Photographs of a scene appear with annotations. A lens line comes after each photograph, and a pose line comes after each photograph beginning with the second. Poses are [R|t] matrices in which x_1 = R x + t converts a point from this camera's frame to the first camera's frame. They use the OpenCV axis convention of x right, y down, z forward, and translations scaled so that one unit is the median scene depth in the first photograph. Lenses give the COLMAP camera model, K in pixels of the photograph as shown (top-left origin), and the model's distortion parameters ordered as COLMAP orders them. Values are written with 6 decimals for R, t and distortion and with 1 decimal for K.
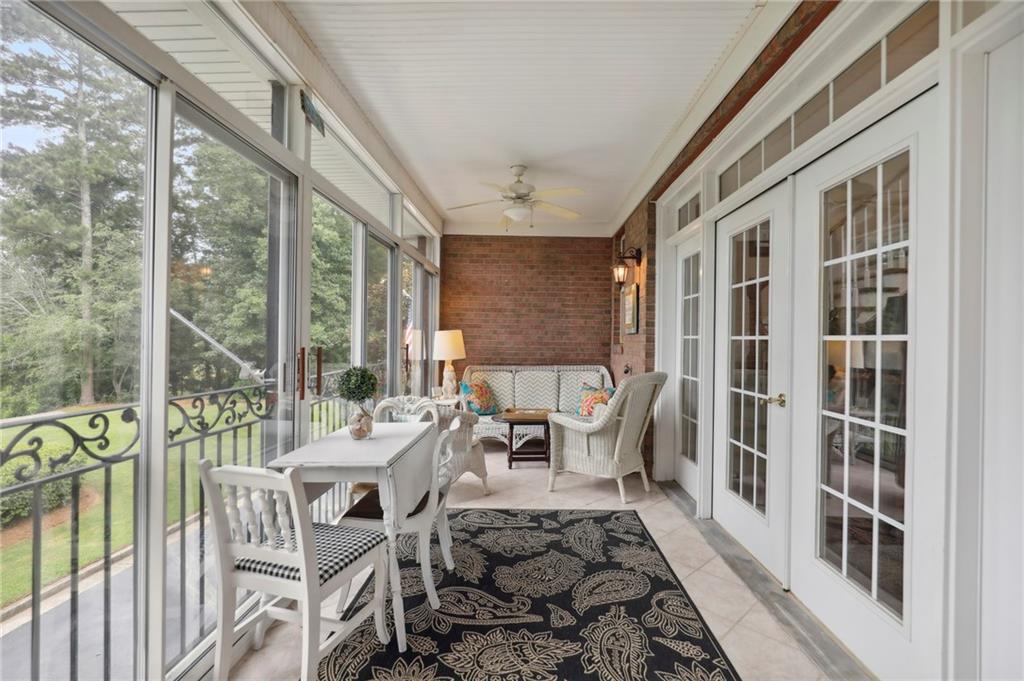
lens RADIAL K [[480.2, 0, 515.2], [0, 480.2, 338.9], [0, 0, 1]] dist [-0.031918, 0.003558]
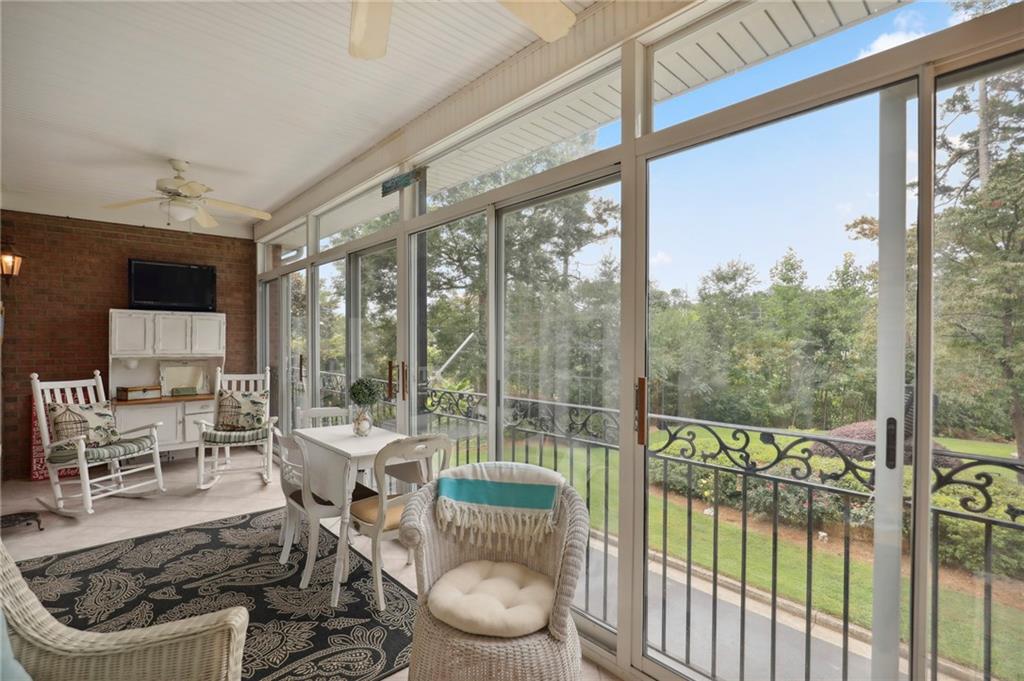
lens RADIAL K [[480.2, 0, 514.4], [0, 480.2, 341.4], [0, 0, 1]] dist [-0.031918, 0.003558]
pose [[-0.718992, -0.004552, -0.695003, 0.192896], [-0.001768, 0.999987, -0.004721, -0.012631], [0.695016, -0.002166, -0.718991, 1.932191]]
